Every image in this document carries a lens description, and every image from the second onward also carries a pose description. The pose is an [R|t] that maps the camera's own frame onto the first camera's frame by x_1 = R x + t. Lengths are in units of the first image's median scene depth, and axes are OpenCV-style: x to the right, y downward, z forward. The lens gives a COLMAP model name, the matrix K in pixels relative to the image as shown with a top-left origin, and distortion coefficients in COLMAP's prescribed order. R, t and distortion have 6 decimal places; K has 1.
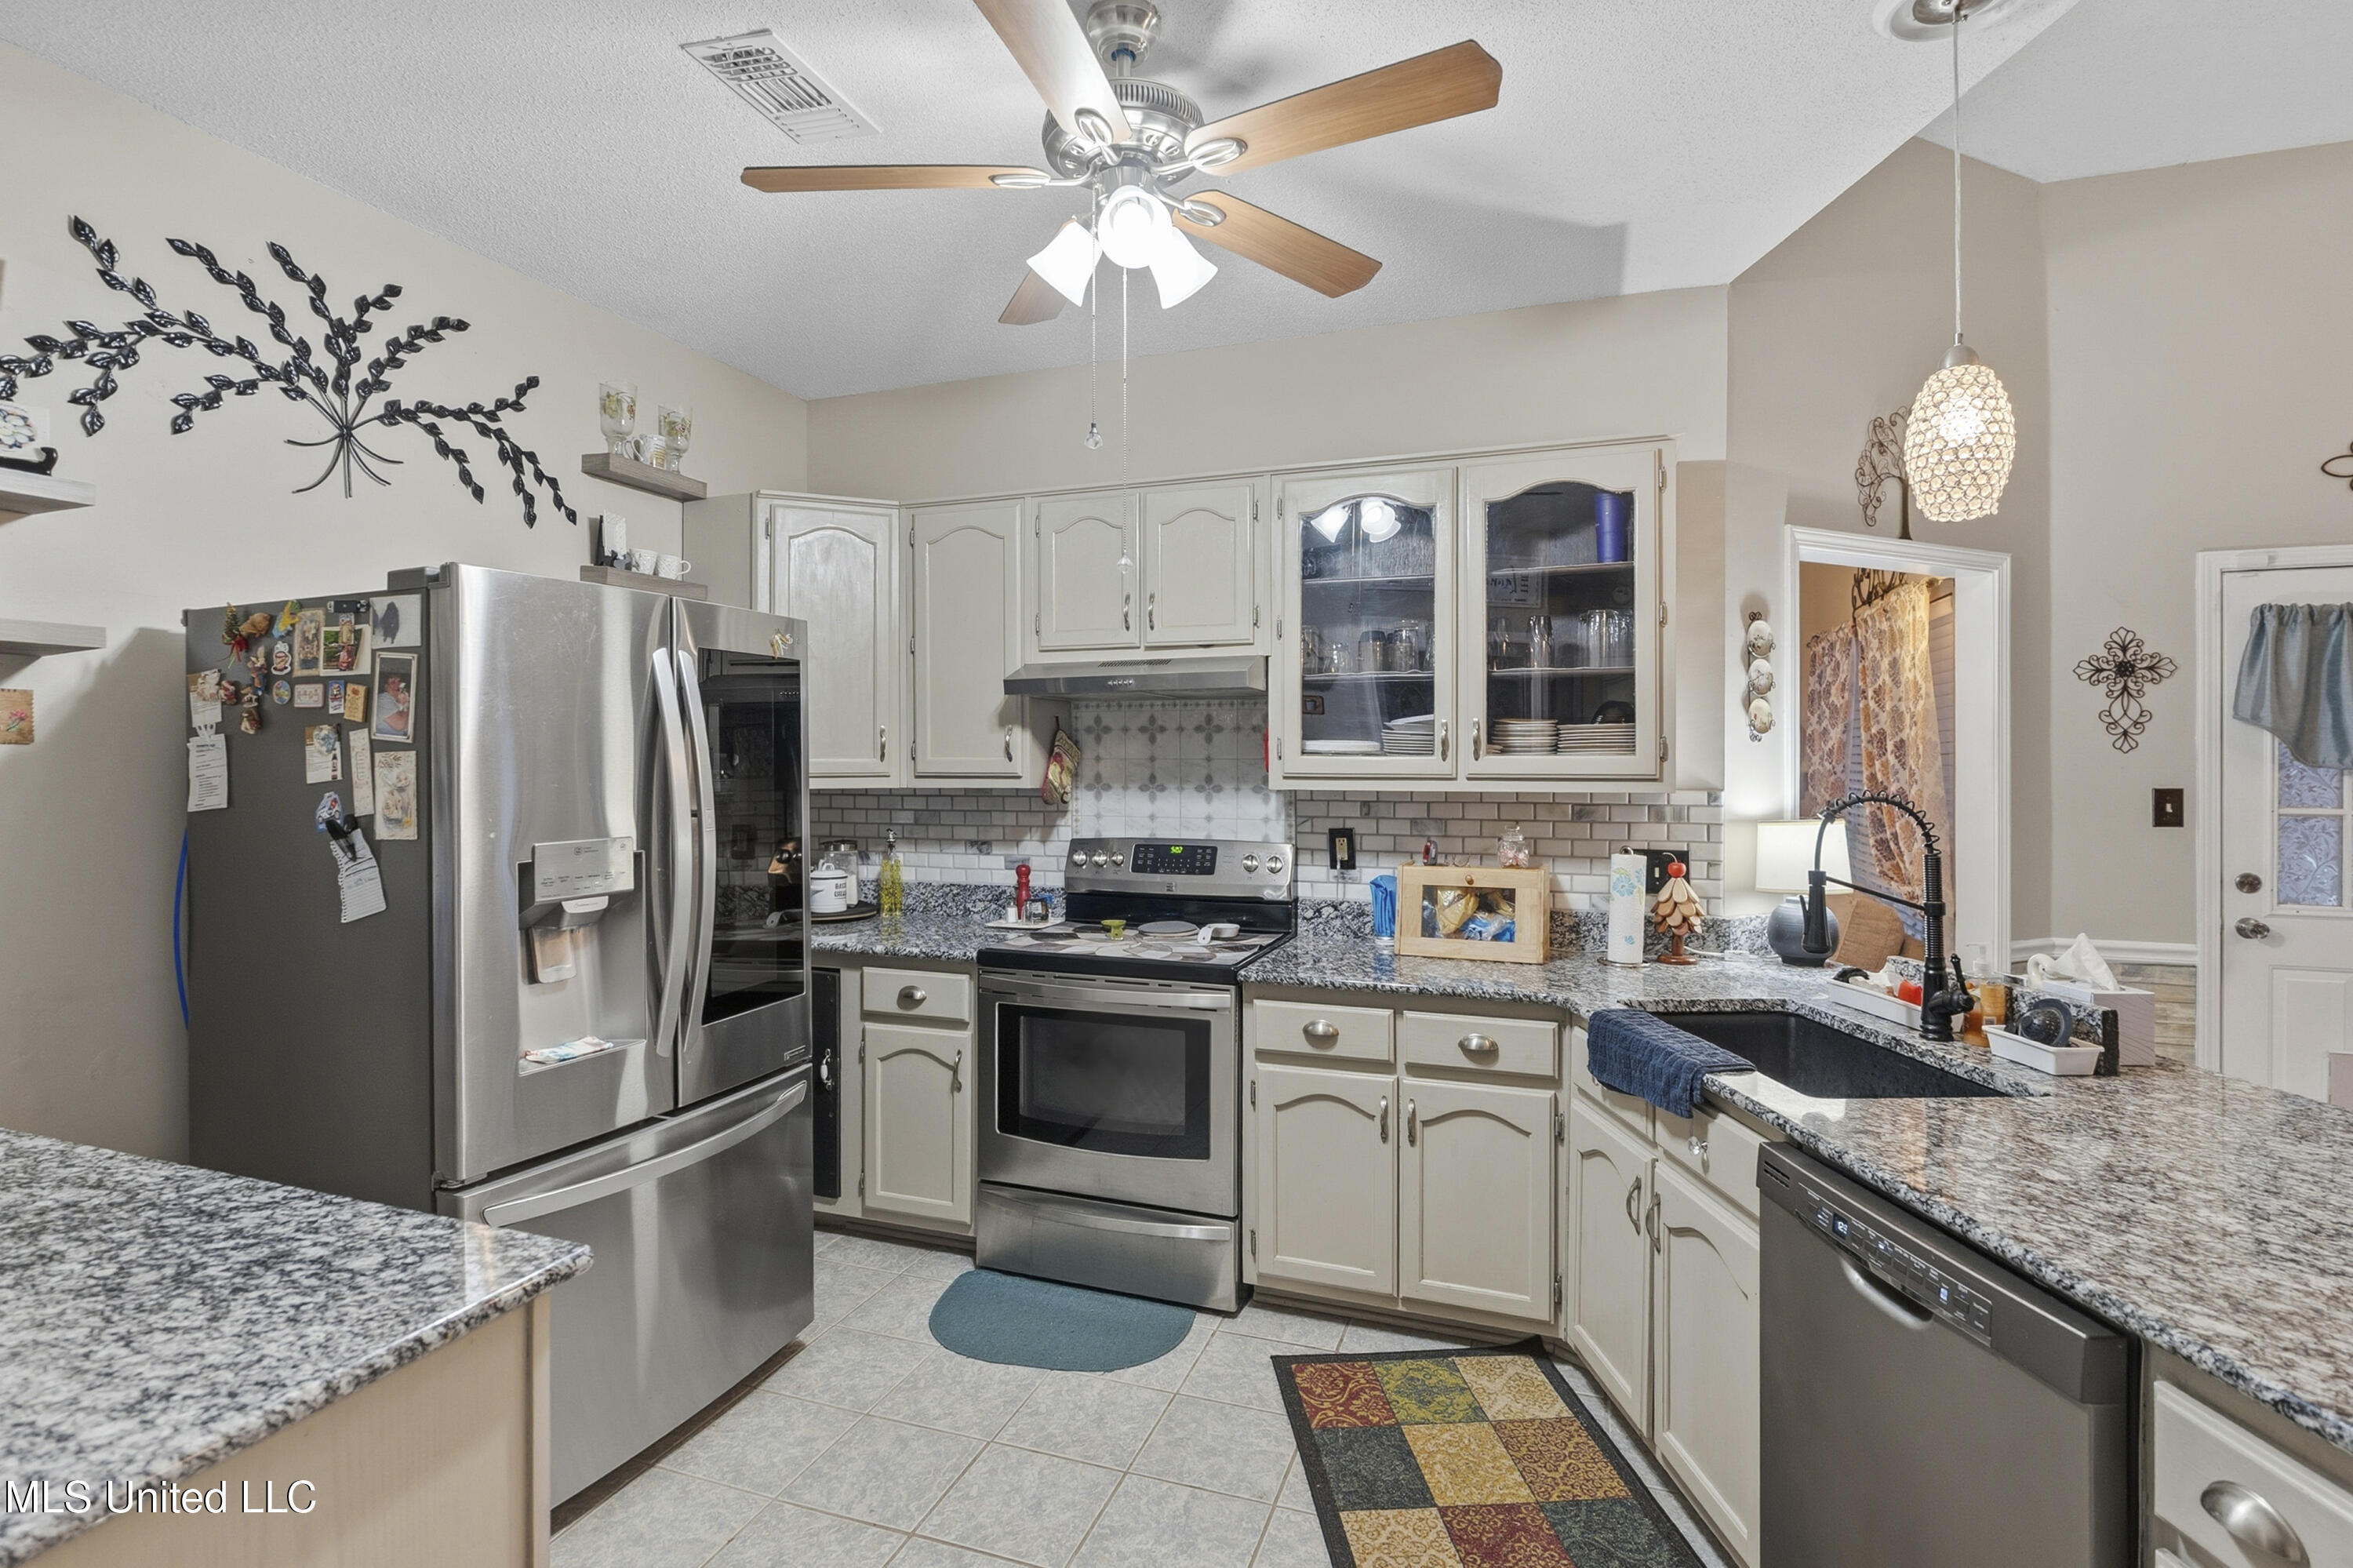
lens RADIAL K [[1113.6, 0, 1182.9], [0, 1113.6, 762.2], [0, 0, 1]] dist [-0.011896, 0.000289]
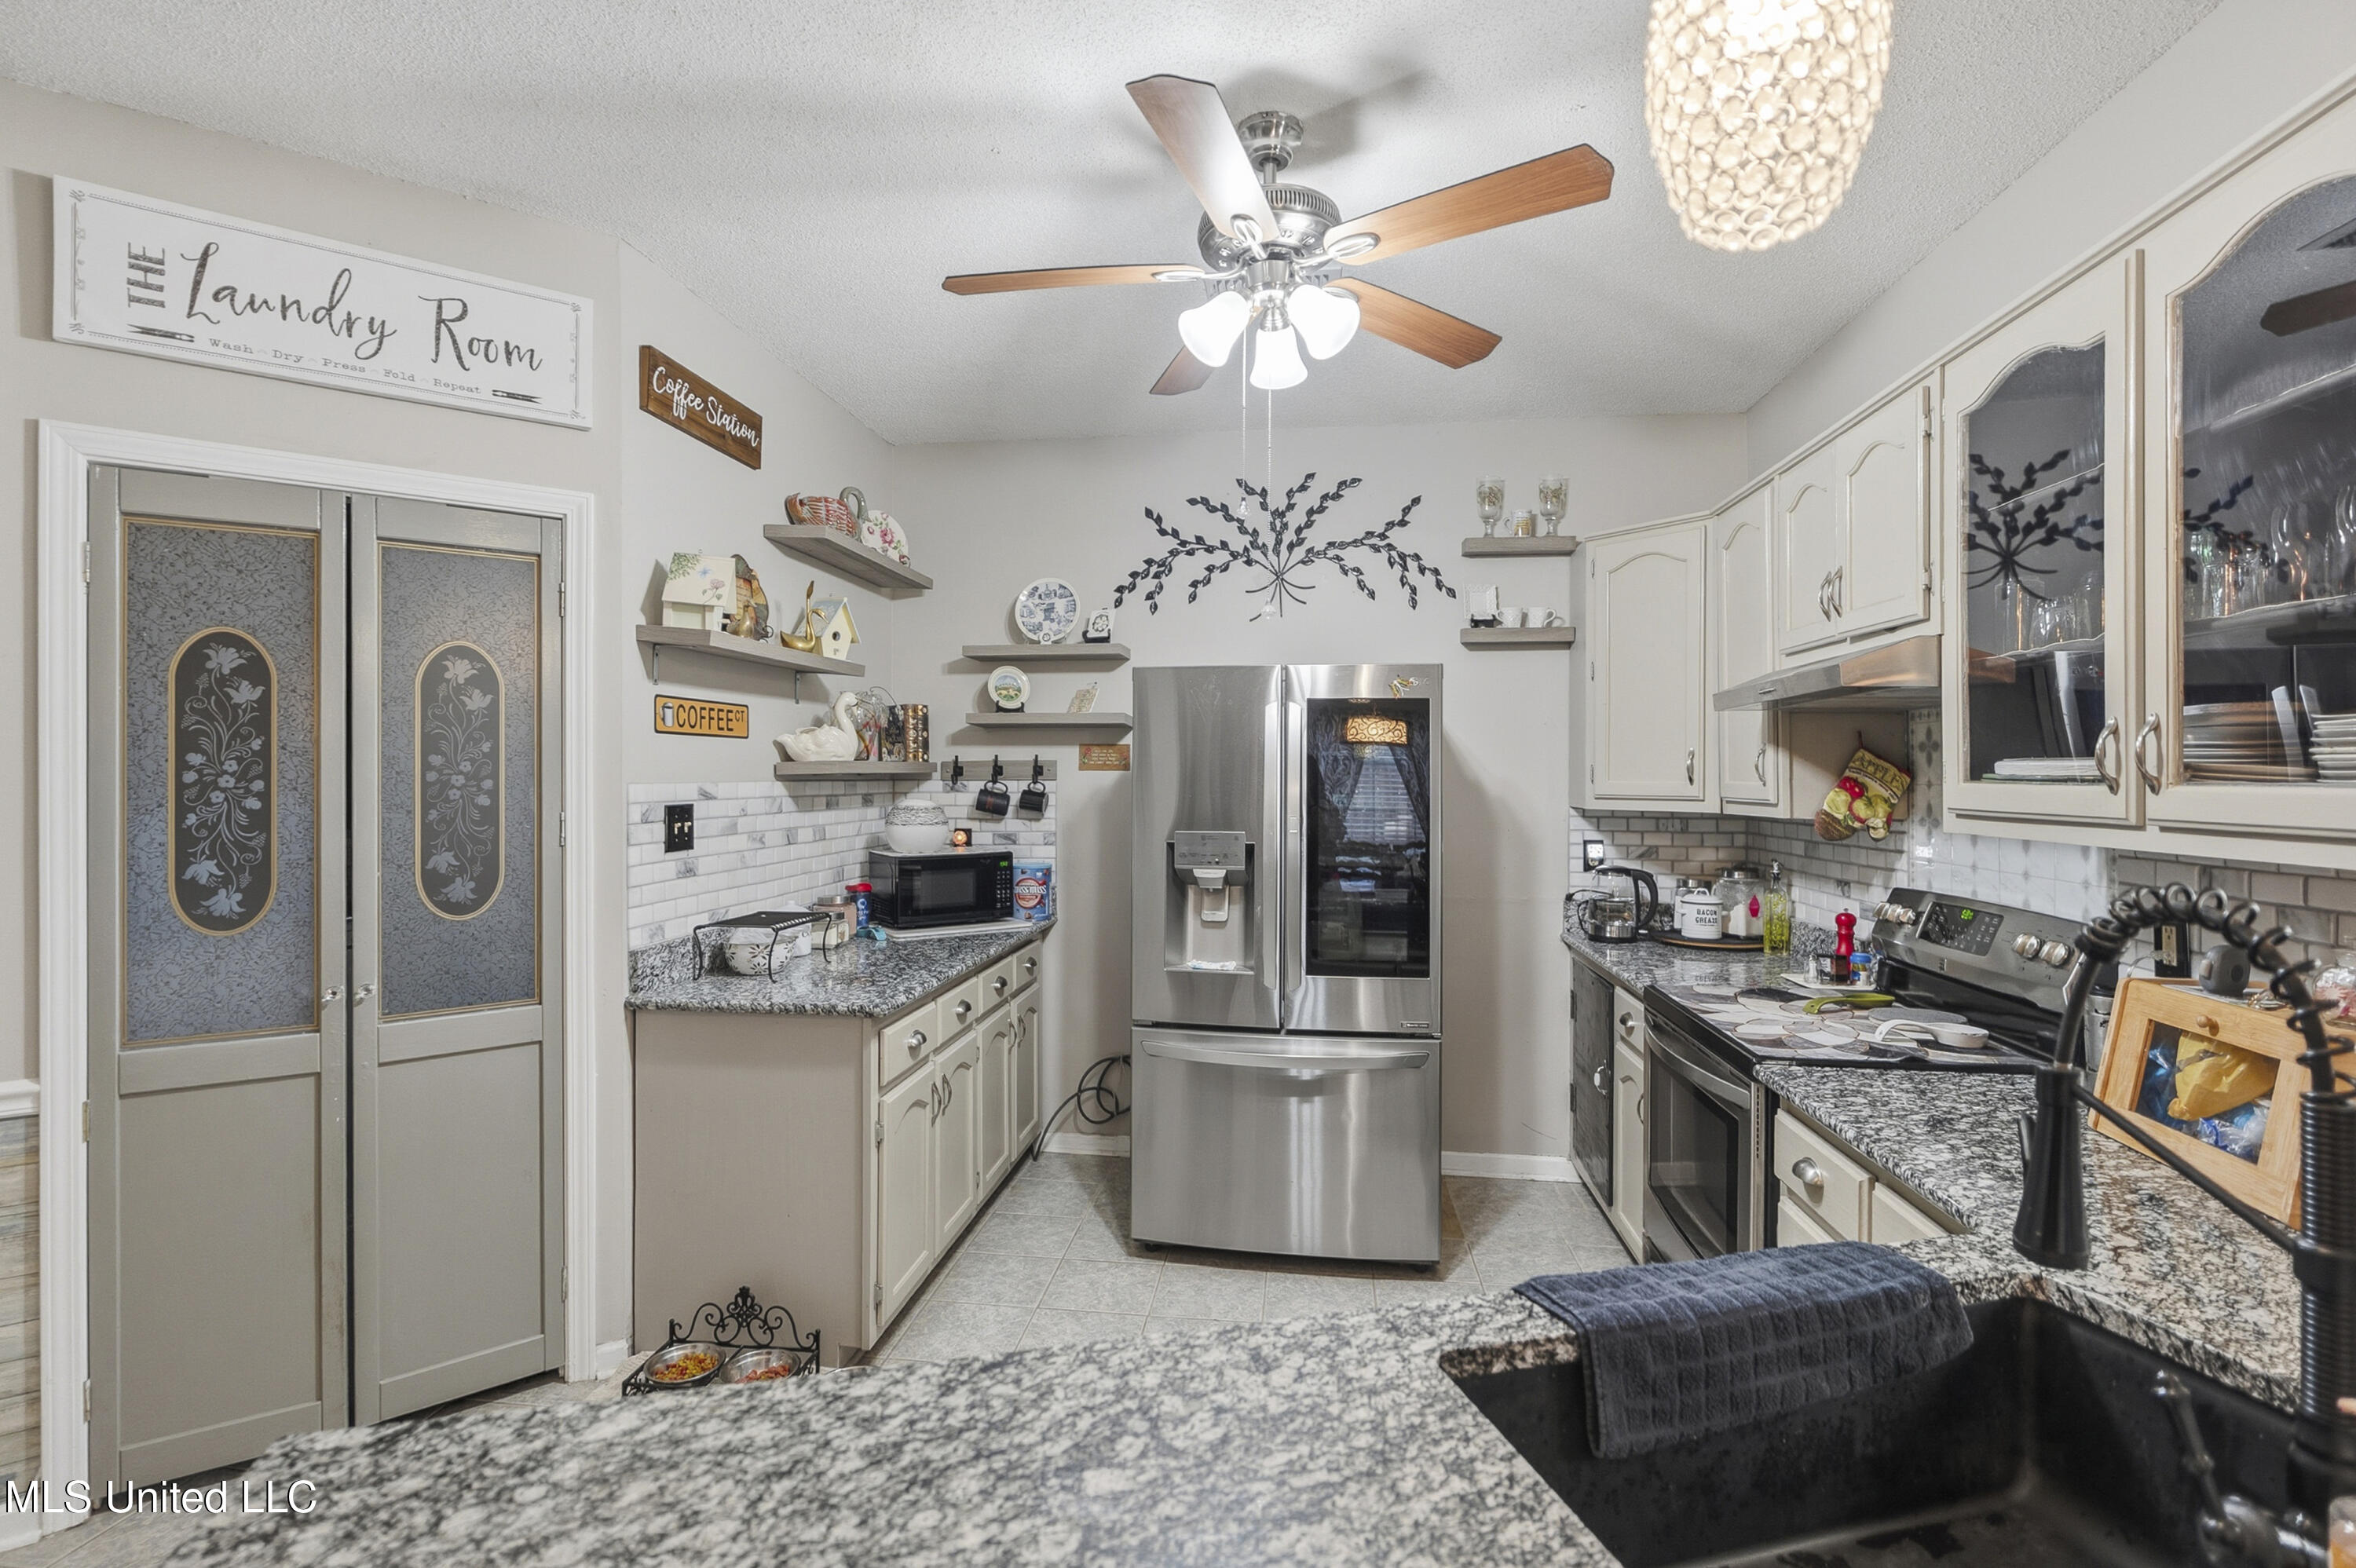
lens RADIAL K [[1099.0, 0, 1191.4], [0, 1099.0, 780.3], [0, 0, 1]] dist [-0.014877, 0.007349]
pose [[0.226775, 0.006936, -0.973922, 0.667145], [-0.008286, 0.999952, 0.005192, -0.007171], [0.973912, 0.006893, 0.226822, 0.437647]]
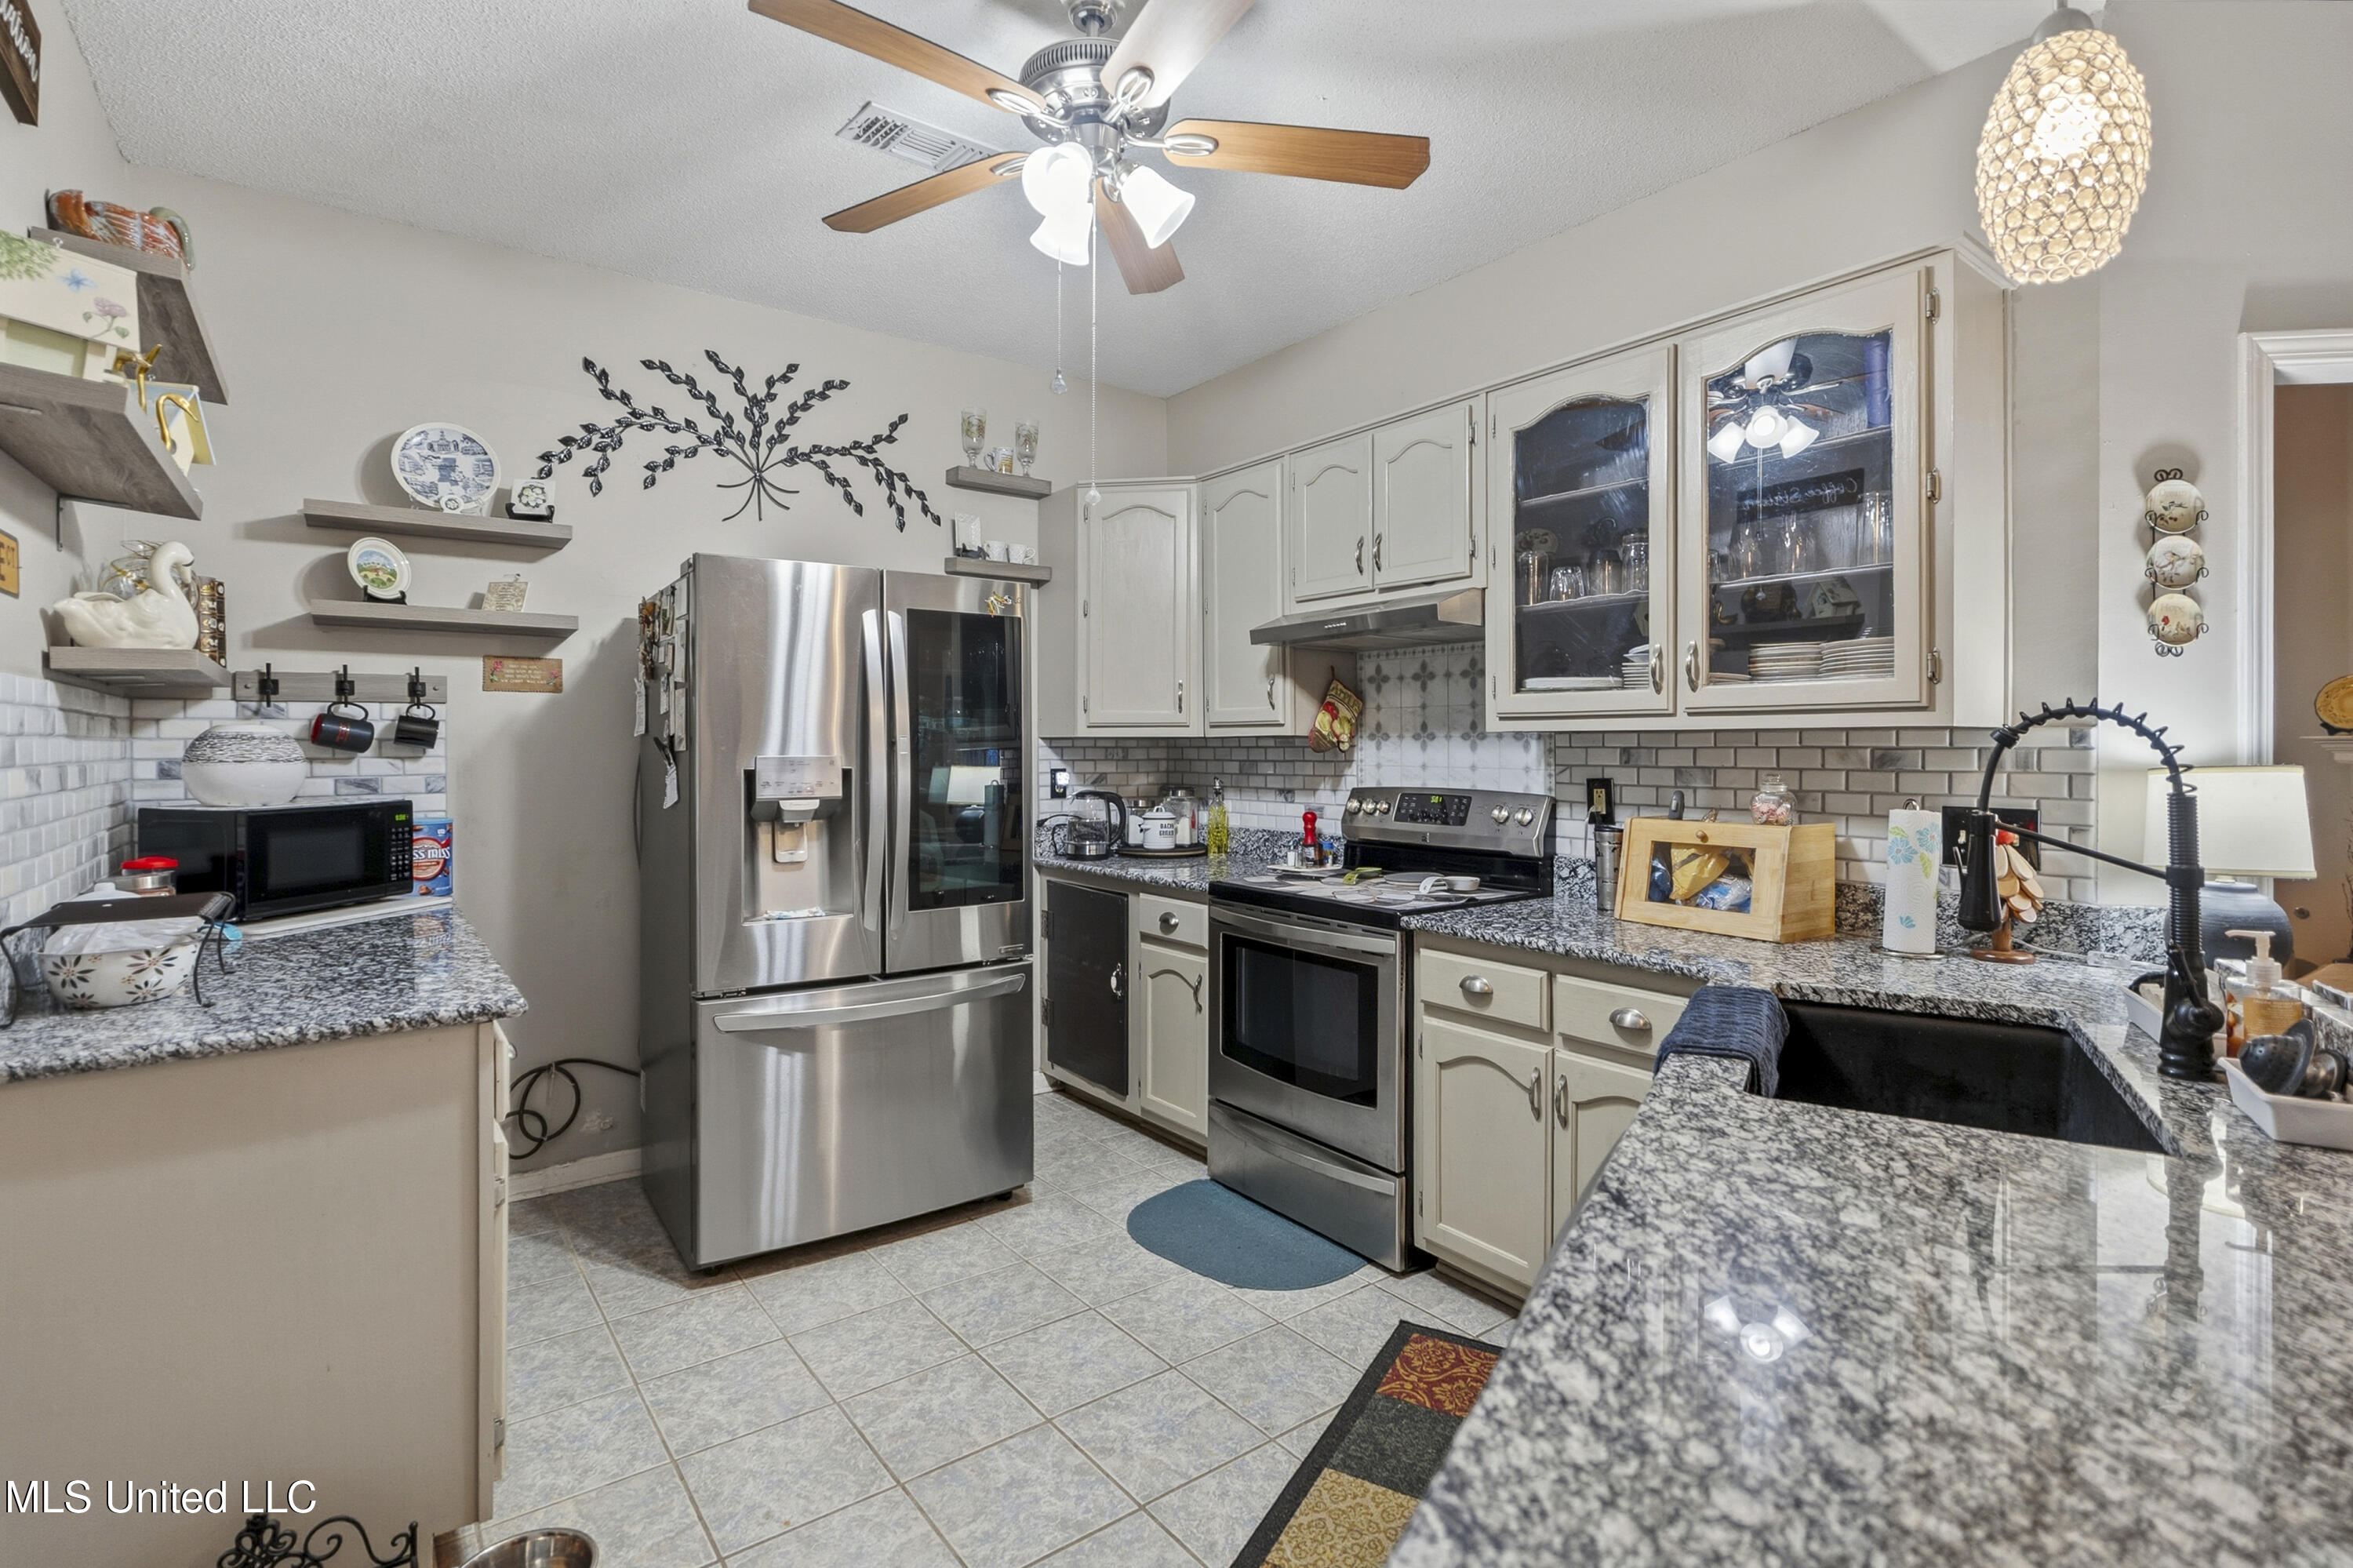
lens RADIAL K [[1093.5, 0, 1185.1], [0, 1093.5, 751.2], [0, 0, 1]] dist [-0.008318, 0.000405]
pose [[0.841950, 0.002728, -0.539548, 0.385558], [-0.001822, 0.999996, 0.002214, 0.042320], [0.539552, -0.000881, 0.841952, 0.104413]]
